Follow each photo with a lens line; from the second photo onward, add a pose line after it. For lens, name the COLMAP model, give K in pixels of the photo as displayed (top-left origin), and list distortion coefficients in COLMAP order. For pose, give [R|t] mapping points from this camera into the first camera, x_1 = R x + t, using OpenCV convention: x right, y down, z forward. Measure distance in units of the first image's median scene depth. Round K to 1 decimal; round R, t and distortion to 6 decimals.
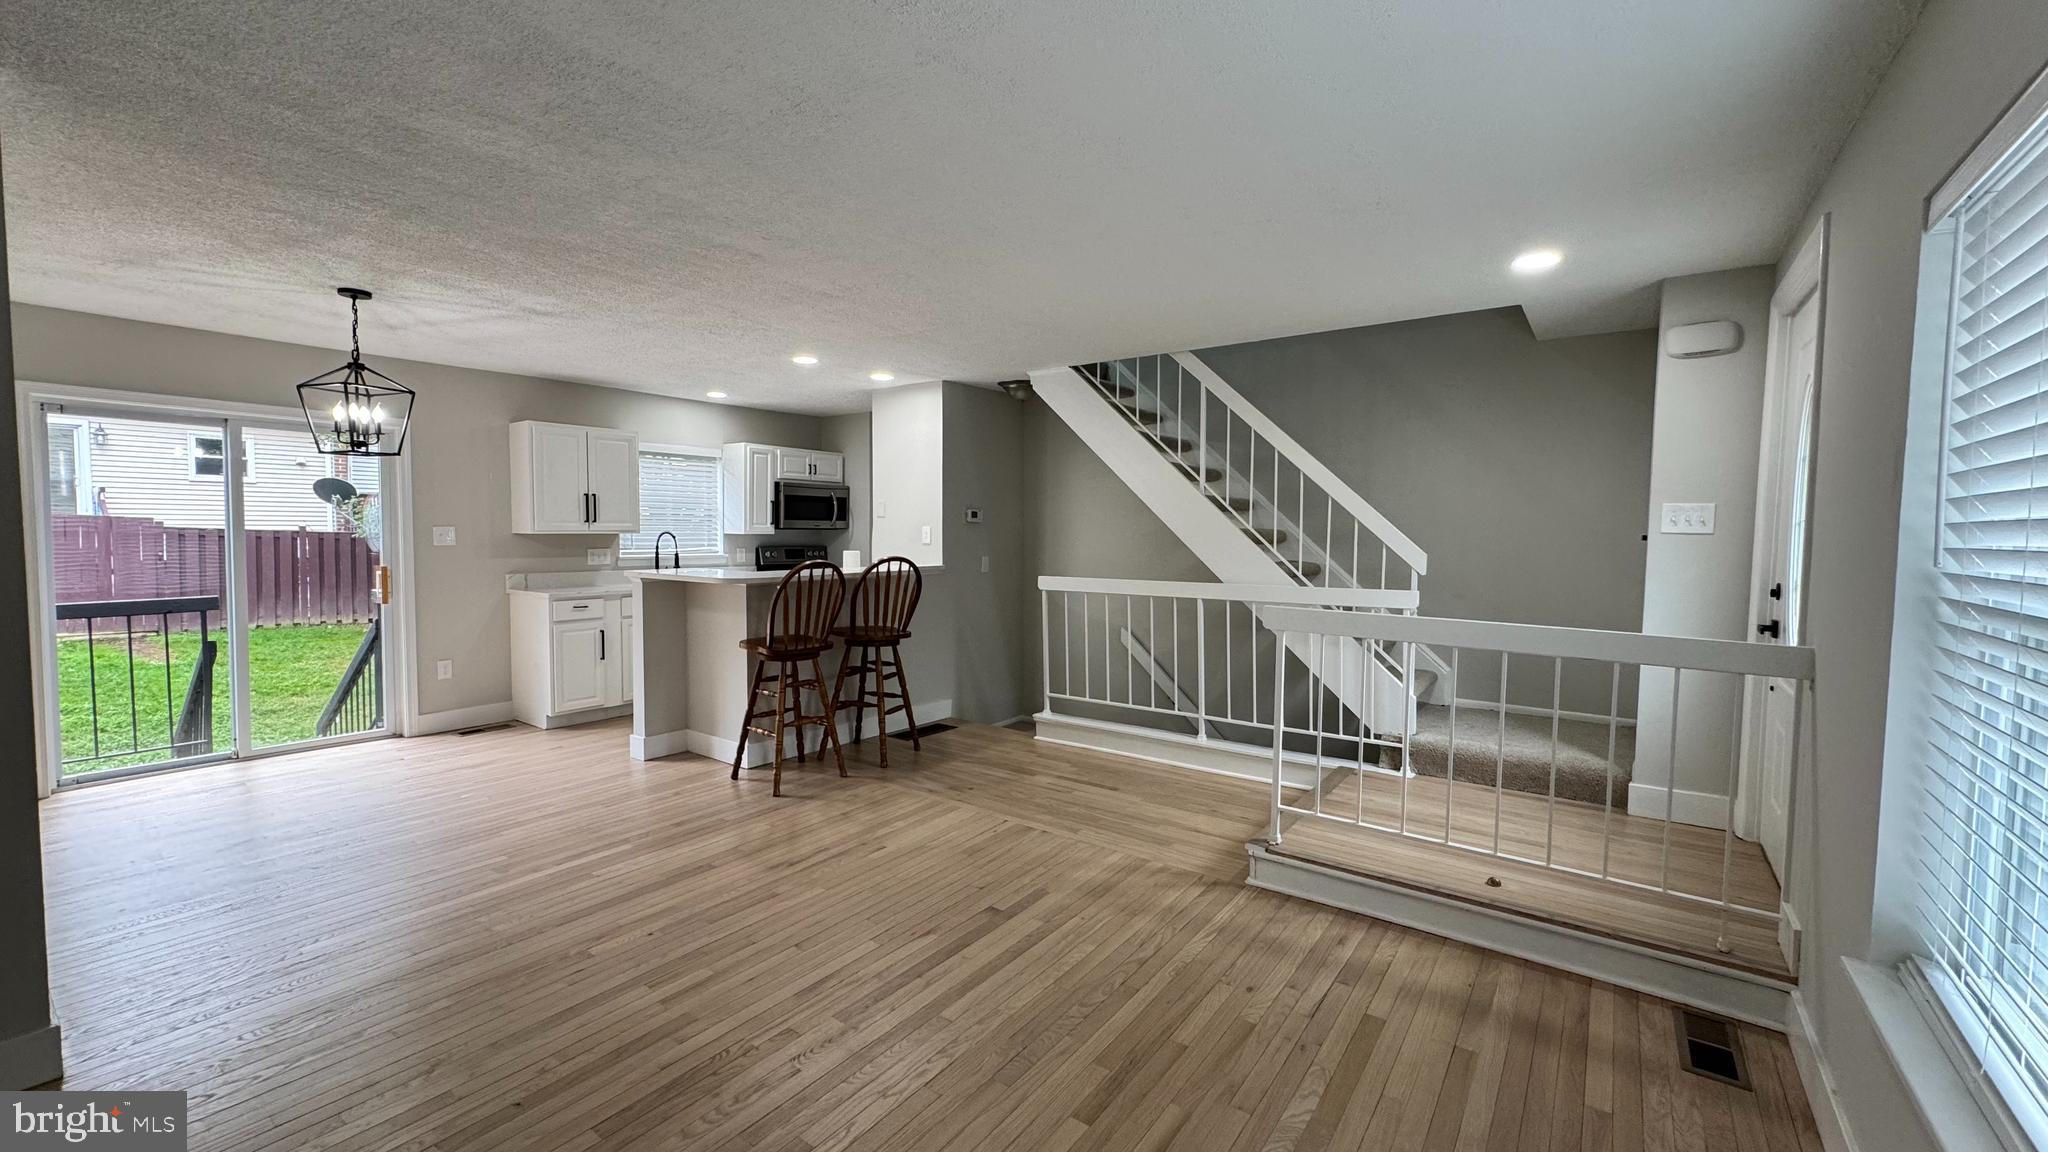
lens RADIAL K [[810.0, 0, 1024.0], [0, 810.0, 576.0], [0, 0, 1]] dist [0.000626, 0.000000]
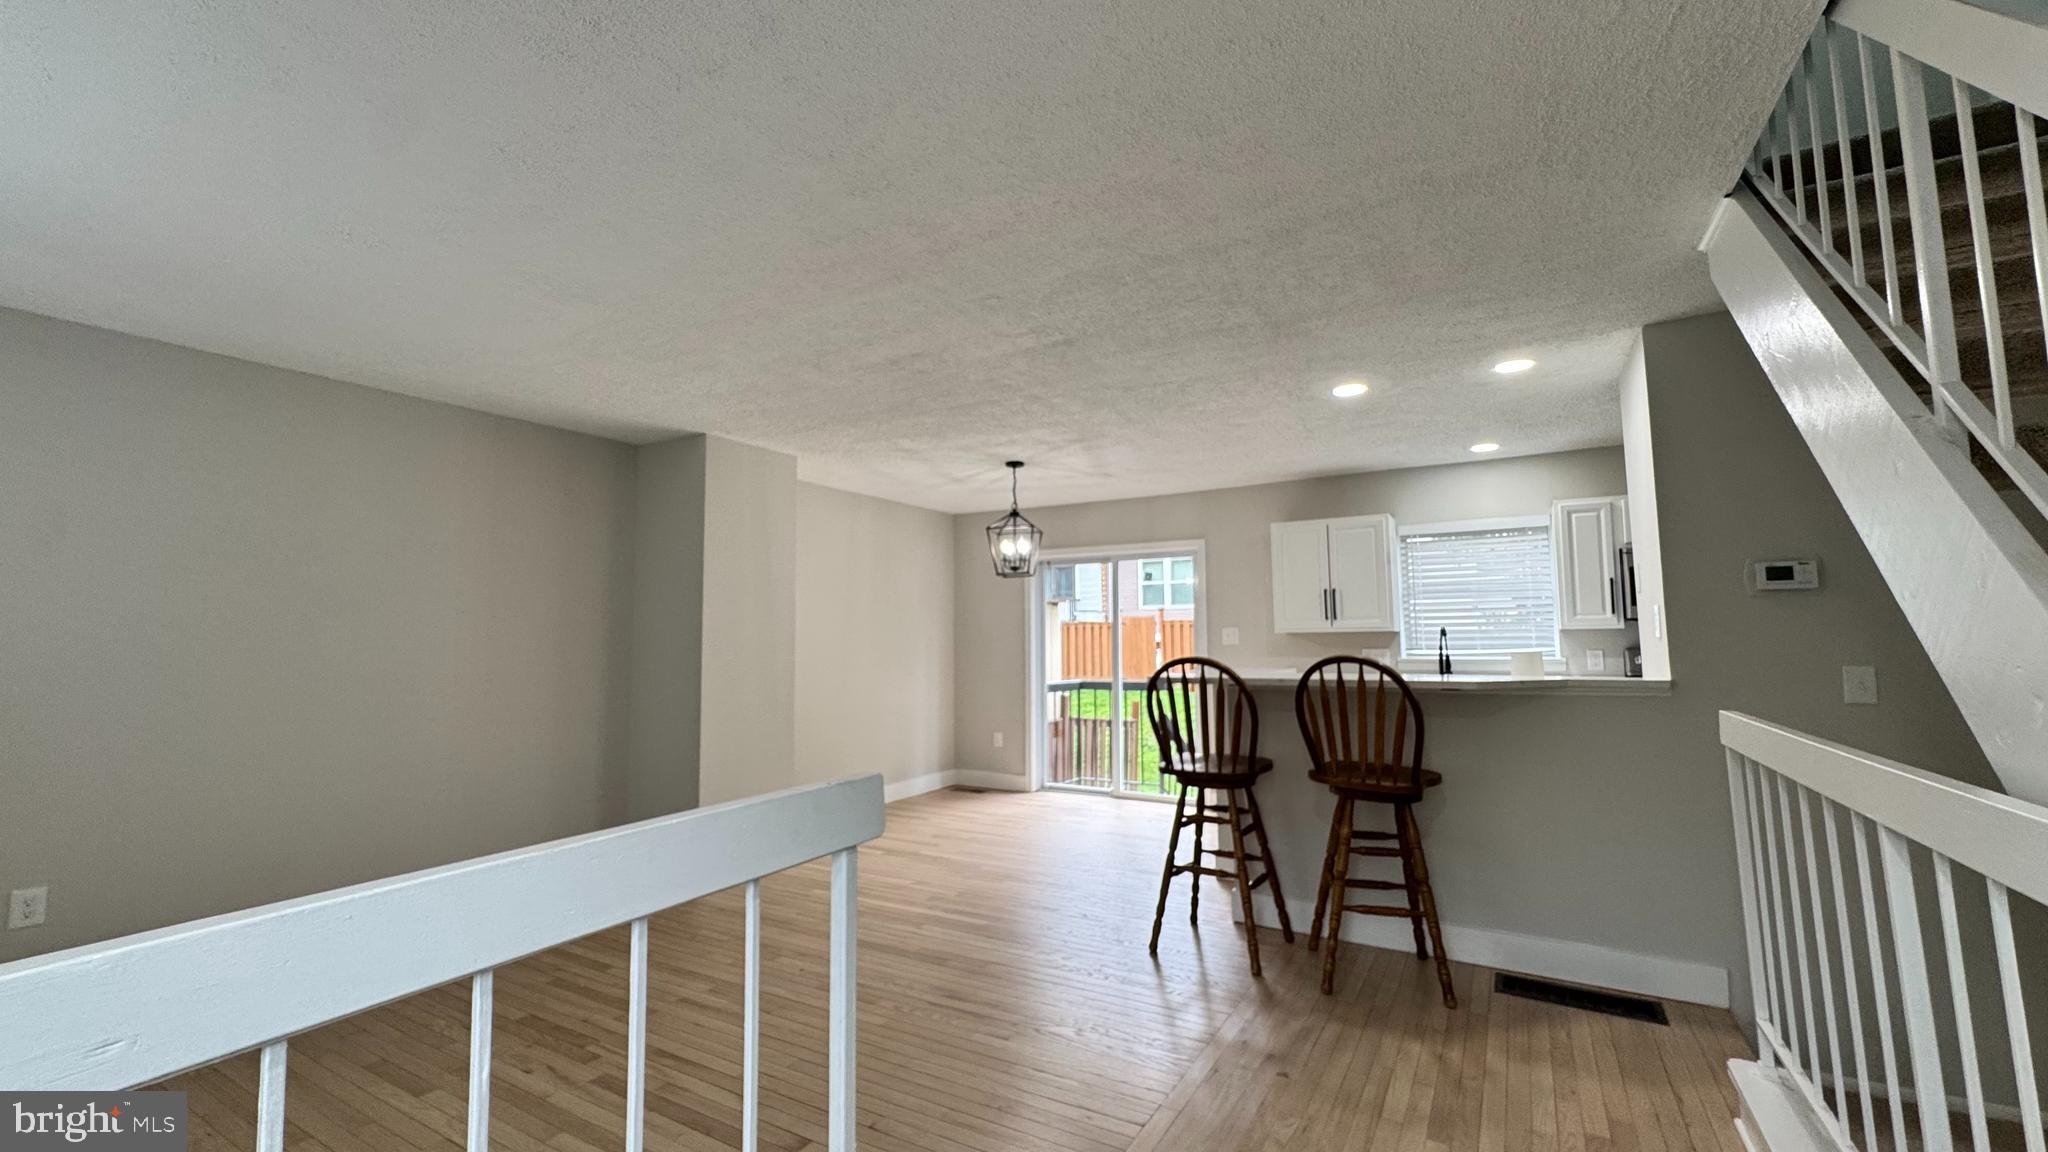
lens RADIAL K [[825.1, 0, 1024.0], [0, 825.1, 576.0], [0, 0, 1]] dist [-0.003215, -0.000156]
pose [[0.099885, -0.086225, -0.991256, 0.344258], [-0.047479, 0.994690, -0.091308, -0.011663], [0.993866, 0.056185, 0.095260, 0.511418]]
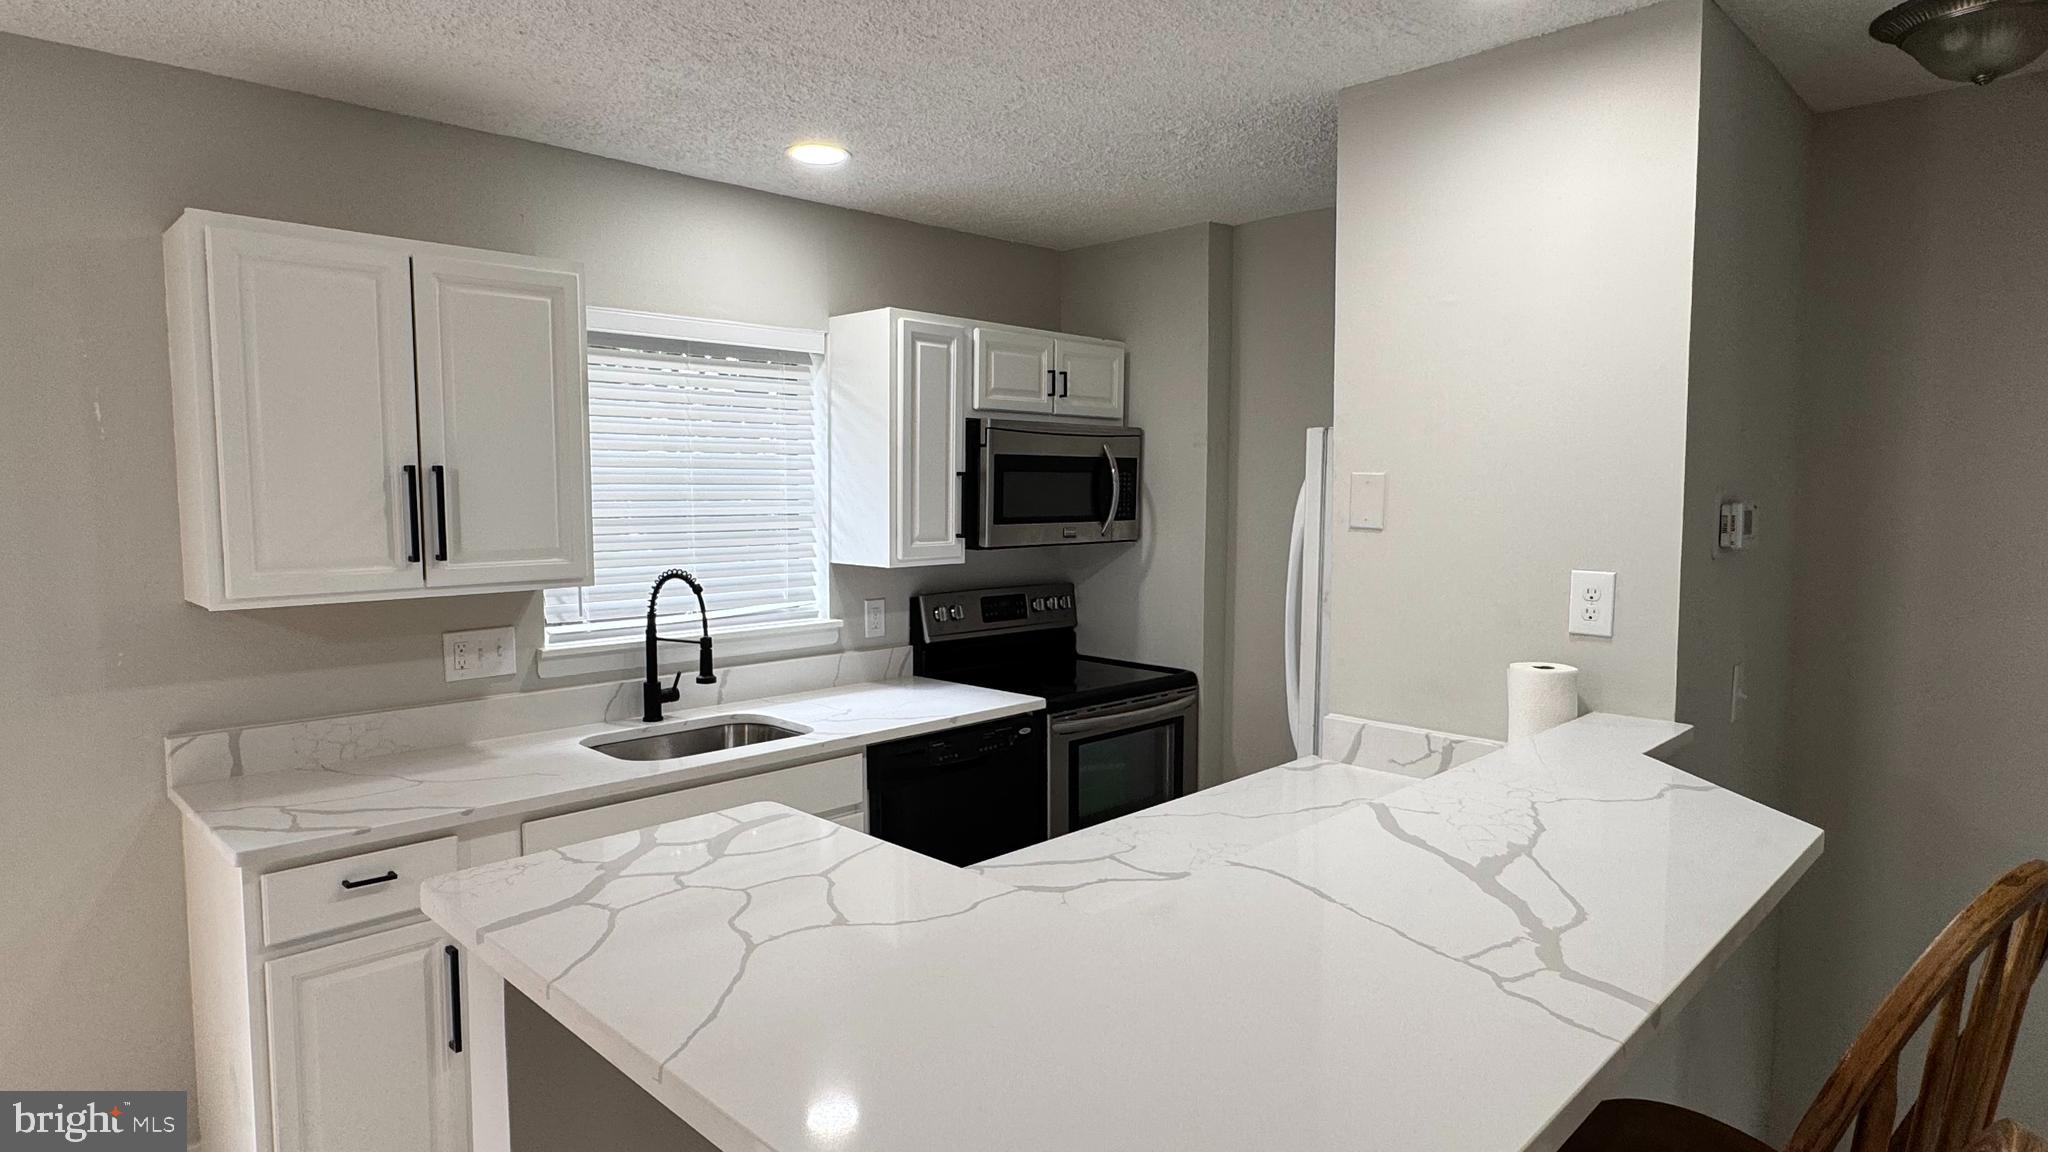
lens RADIAL K [[1126.4, 0, 1024.0], [0, 1126.4, 576.0], [0, 0, 1]] dist [0.003067, 0.000586]
pose [[0.989678, -0.000093, -0.143306, -0.236339], [0.002675, 0.999838, 0.017826, -0.062153], [0.143281, -0.018025, 0.989518, 0.569291]]
